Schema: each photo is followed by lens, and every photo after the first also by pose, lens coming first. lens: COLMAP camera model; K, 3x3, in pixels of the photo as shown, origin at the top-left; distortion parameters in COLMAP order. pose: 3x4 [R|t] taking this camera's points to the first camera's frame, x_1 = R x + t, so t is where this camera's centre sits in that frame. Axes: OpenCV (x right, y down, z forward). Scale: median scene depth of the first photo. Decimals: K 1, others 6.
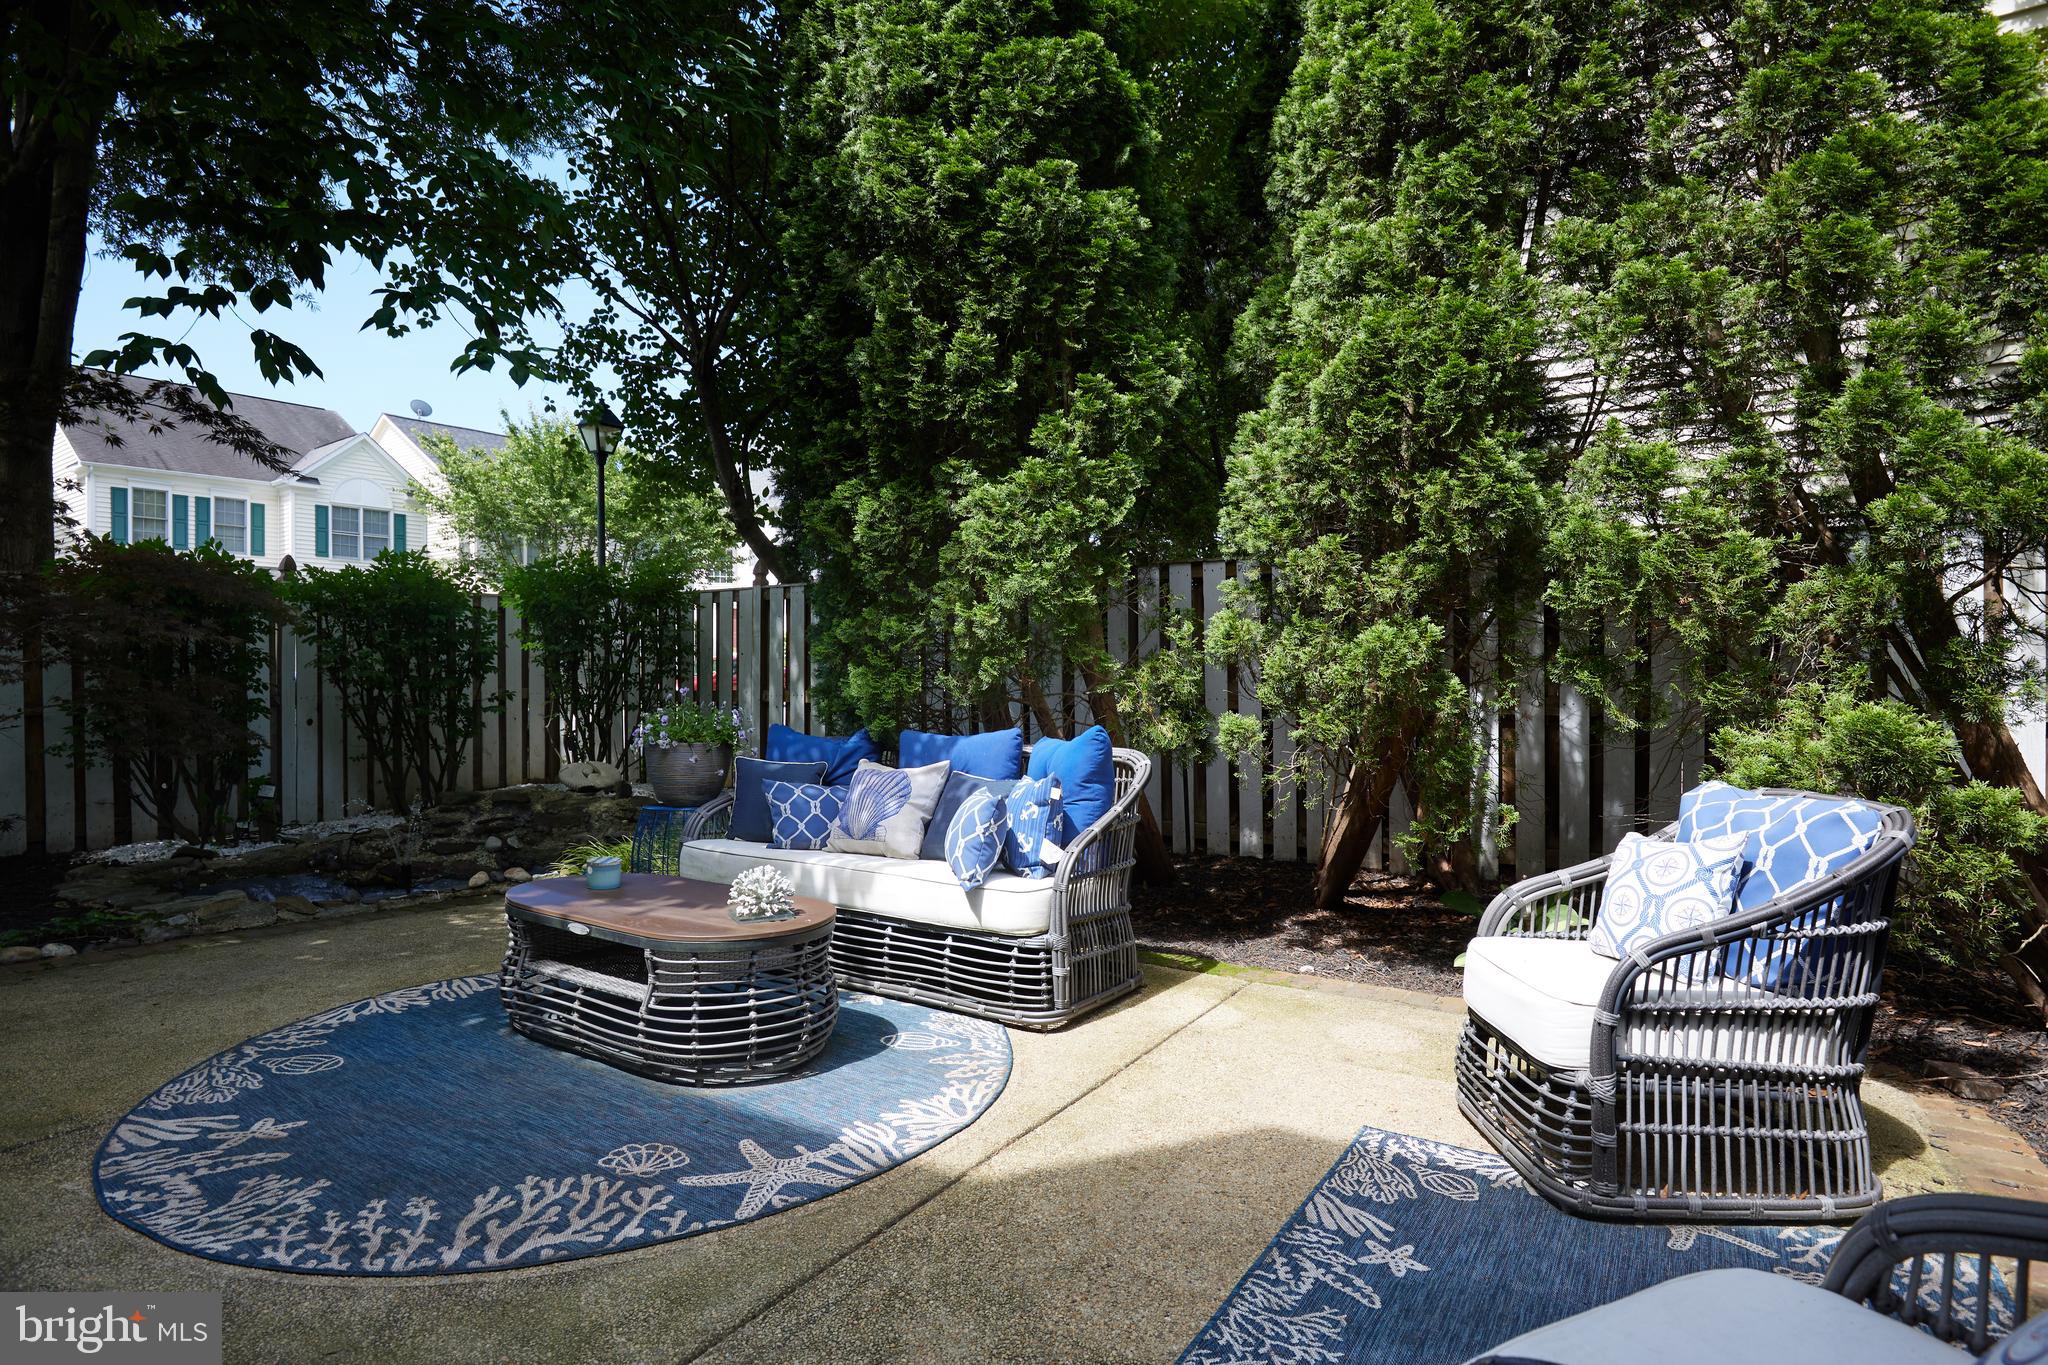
lens RADIAL K [[1074.2, 0, 1026.2], [0, 1074.2, 675.8], [0, 0, 1]] dist [-0.005696, -0.000253]
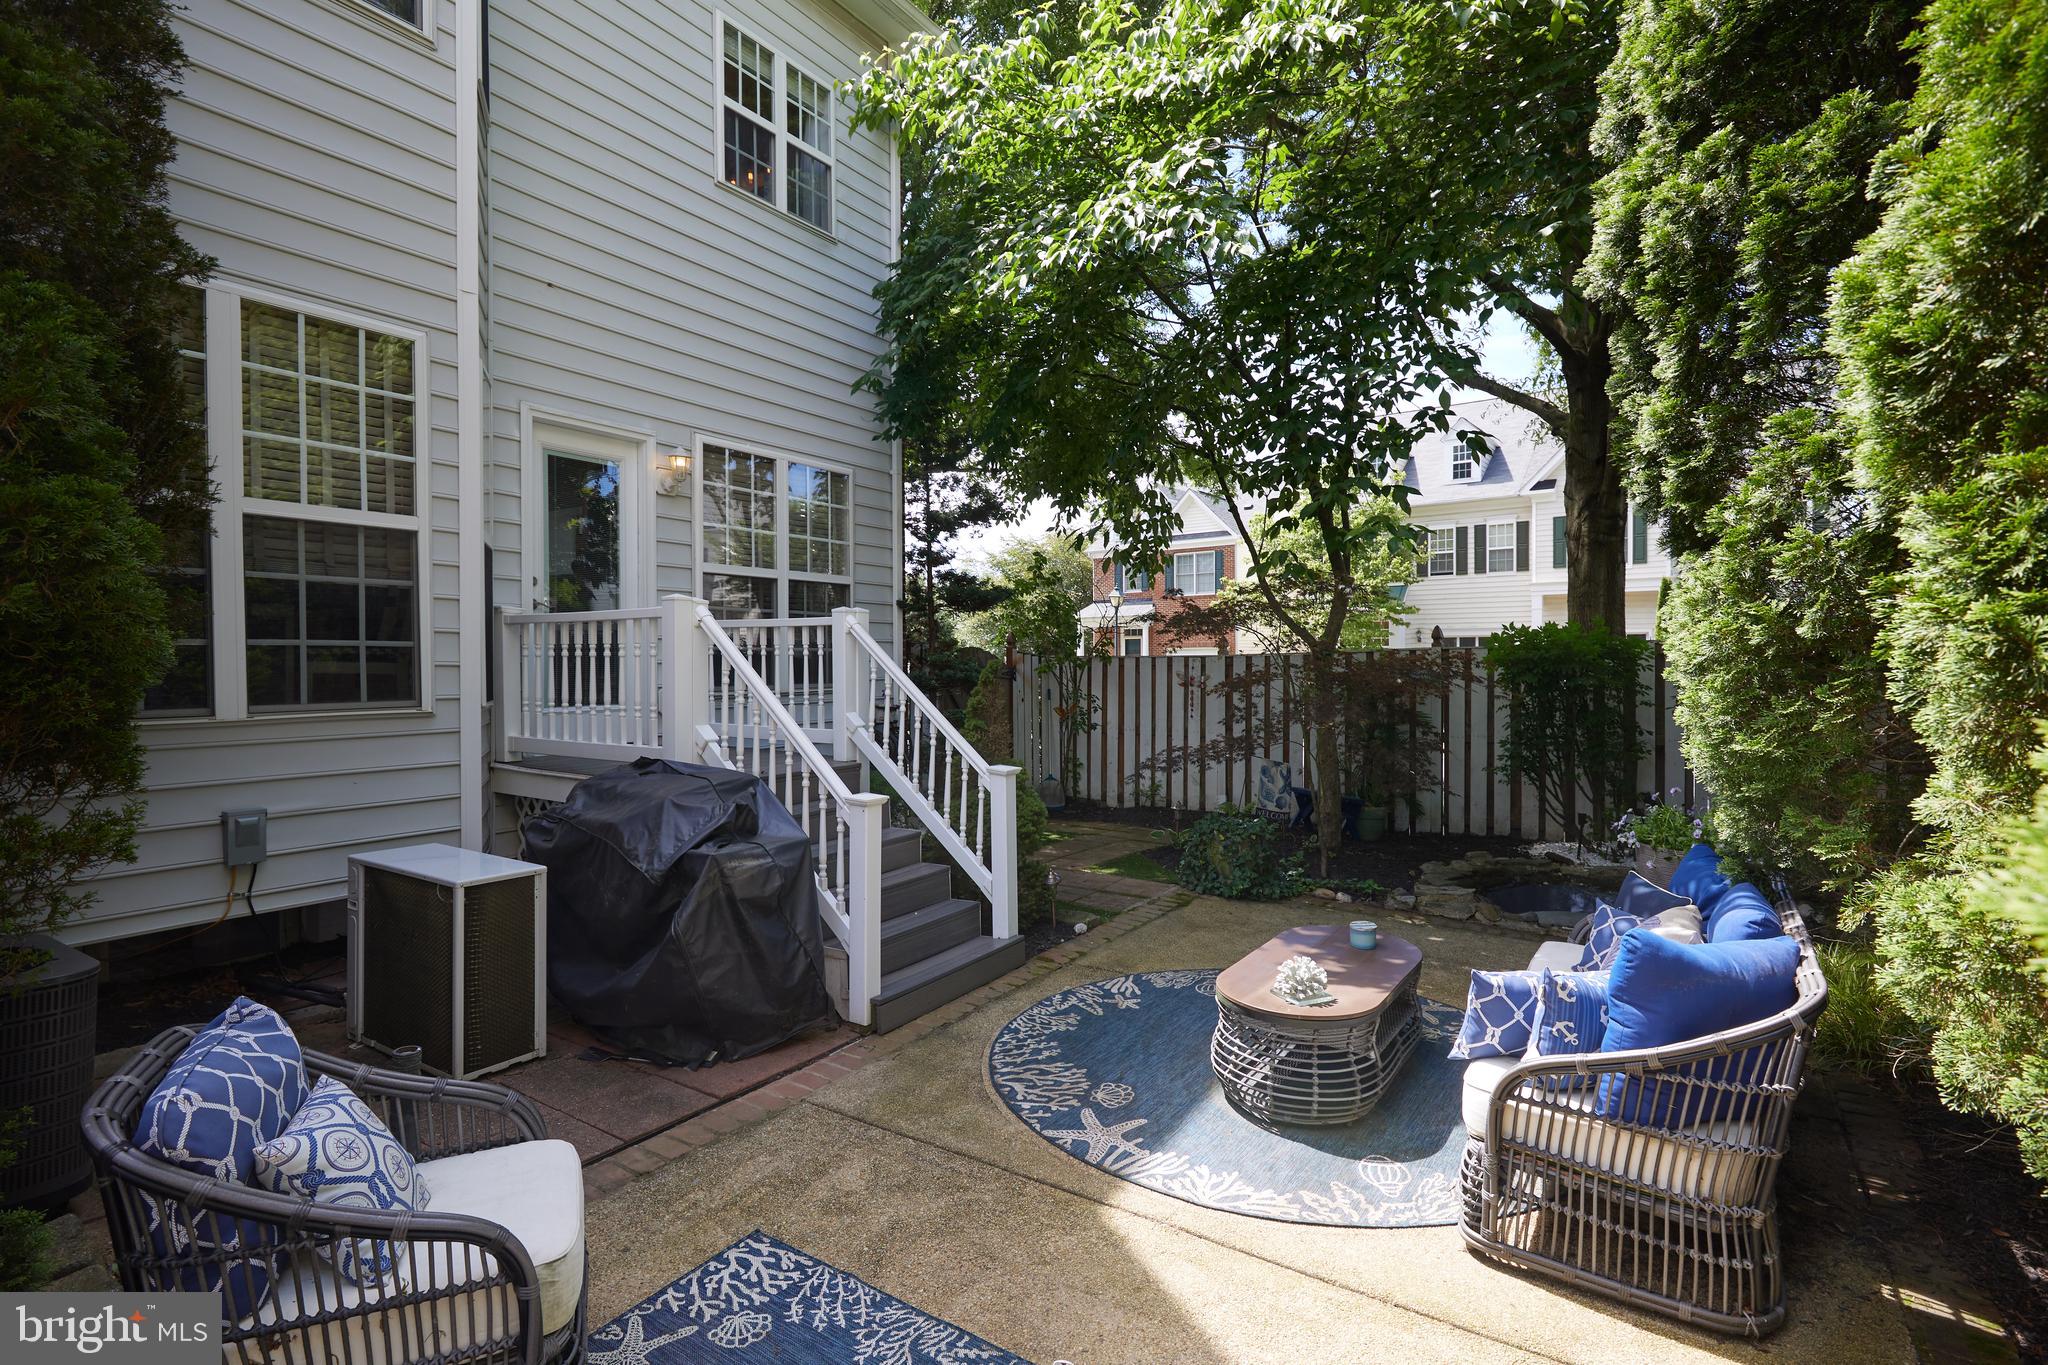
lens RADIAL K [[984.7, 0, 1029.4], [0, 984.7, 678.4], [0, 0, 1]] dist [-0.000043, 0.000037]
pose [[-0.005539, 0.017145, -0.999838, 1.167466], [-0.004605, 0.999842, 0.017171, -0.211429], [0.999974, 0.004699, -0.005460, 0.915922]]
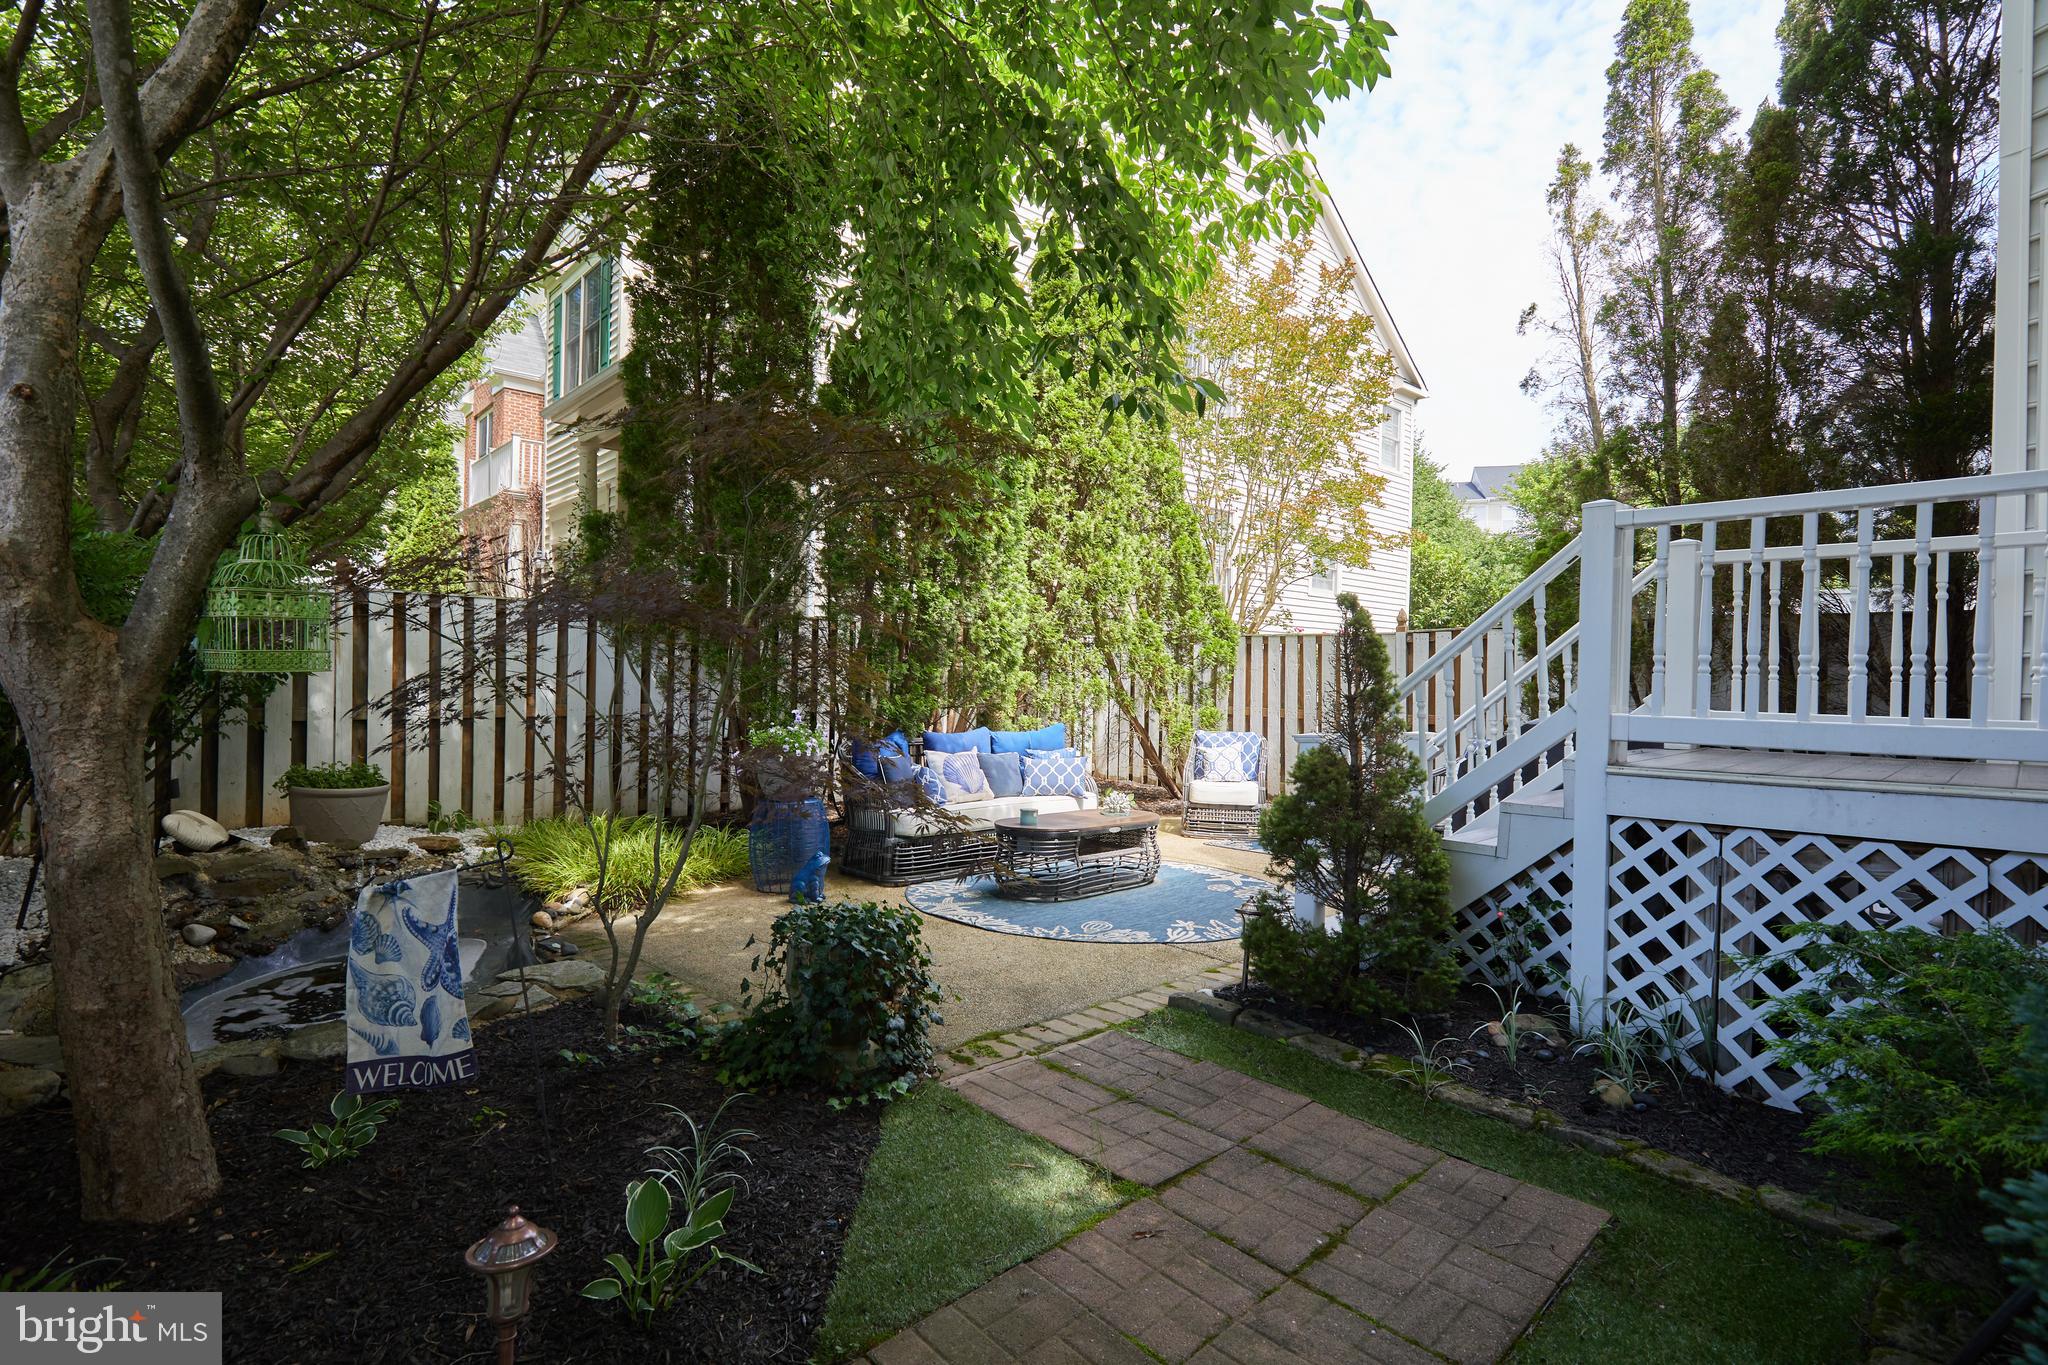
lens RADIAL K [[946.1, 0, 1009.0], [0, 946.1, 677.2], [0, 0, 1]] dist [0.000573, 0.000022]
pose [[0.252746, 0.005548, 0.967517, -2.914588], [-0.011229, 0.999933, -0.002800, -0.068175], [-0.967468, -0.010156, 0.252791, 0.955886]]
